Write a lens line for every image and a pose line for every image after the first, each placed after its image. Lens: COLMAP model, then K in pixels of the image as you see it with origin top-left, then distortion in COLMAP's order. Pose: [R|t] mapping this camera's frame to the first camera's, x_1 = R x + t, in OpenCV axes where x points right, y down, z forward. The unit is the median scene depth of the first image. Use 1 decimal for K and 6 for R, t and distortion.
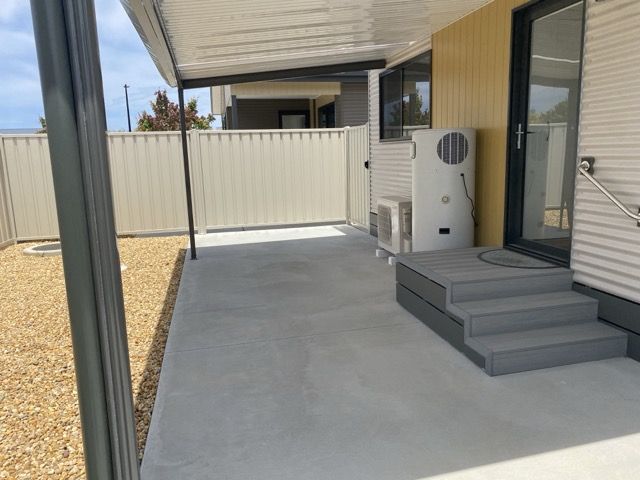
lens RADIAL K [[484.7, 0, 320.0], [0, 484.7, 240.0], [0, 0, 1]] dist [0.032369, 0.001051]
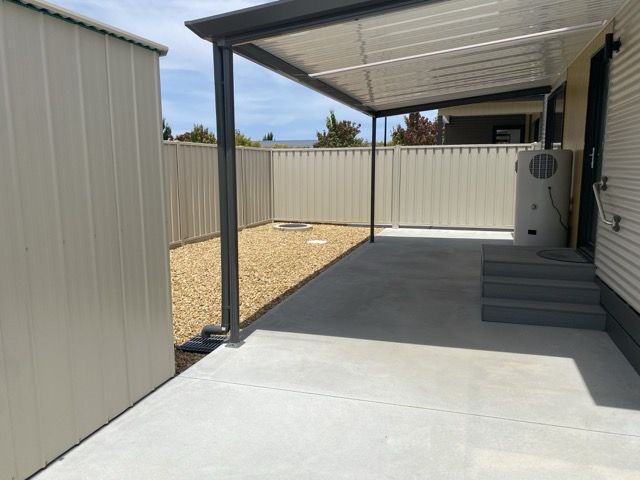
lens RADIAL K [[484.7, 0, 320.0], [0, 484.7, 240.0], [0, 0, 1]] dist [0.032369, 0.001051]
pose [[0.863111, 0.104391, -0.494107, 0.256074], [-0.113142, 0.993503, 0.012261, 0.029472], [0.492177, 0.045322, 0.869314, -0.219082]]
